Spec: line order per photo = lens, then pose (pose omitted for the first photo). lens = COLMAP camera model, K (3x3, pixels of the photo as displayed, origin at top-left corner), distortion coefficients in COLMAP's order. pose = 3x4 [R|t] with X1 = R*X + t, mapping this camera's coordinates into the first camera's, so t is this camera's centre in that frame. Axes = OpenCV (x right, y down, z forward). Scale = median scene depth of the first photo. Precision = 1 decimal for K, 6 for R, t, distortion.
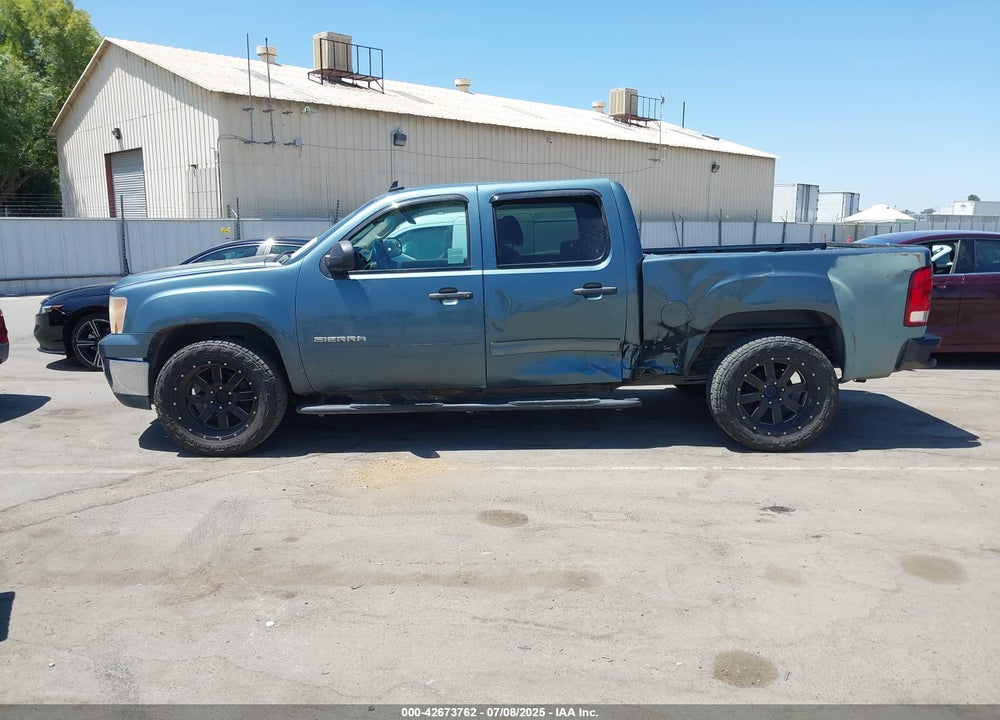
lens RADIAL K [[800.0, 0, 501.6], [0, 800.0, 374.7], [0, 0, 1]] dist [0.015256, -0.014451]
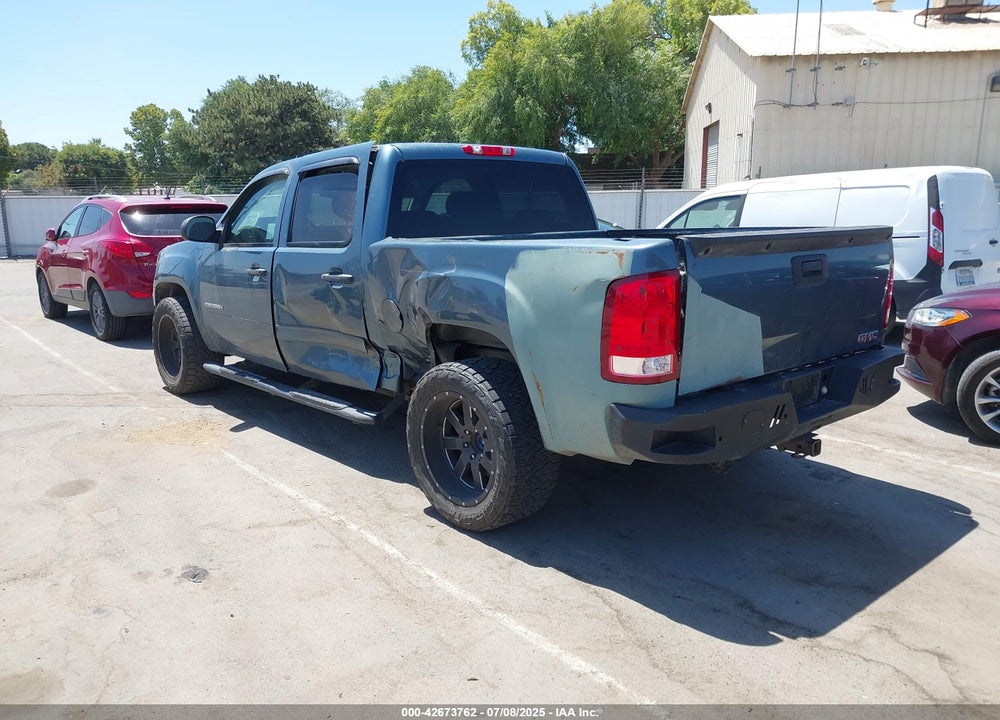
lens RADIAL K [[802.7, 0, 499.7], [0, 802.7, 371.8], [0, 0, 1]] dist [0.000495, -0.000457]
pose [[0.648725, 0.157342, -0.744580, 0.854907], [-0.131998, 0.986828, 0.093528, -0.106514], [0.749489, 0.037609, 0.660948, 0.558494]]
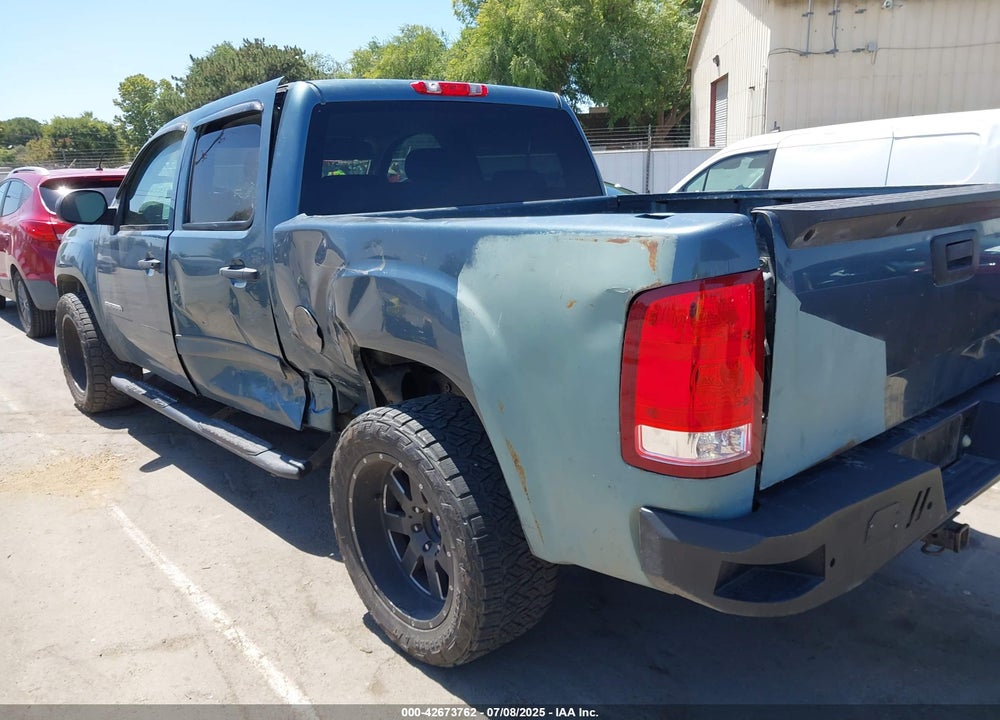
lens RADIAL K [[800.1, 0, 501.9], [0, 800.1, 363.8], [0, 0, 1]] dist [0.001157, 0.001171]
pose [[0.648856, 0.166219, -0.742534, 0.688356], [-0.108336, 0.986088, 0.126072, -0.132027], [0.753160, -0.001360, 0.657837, 0.730708]]
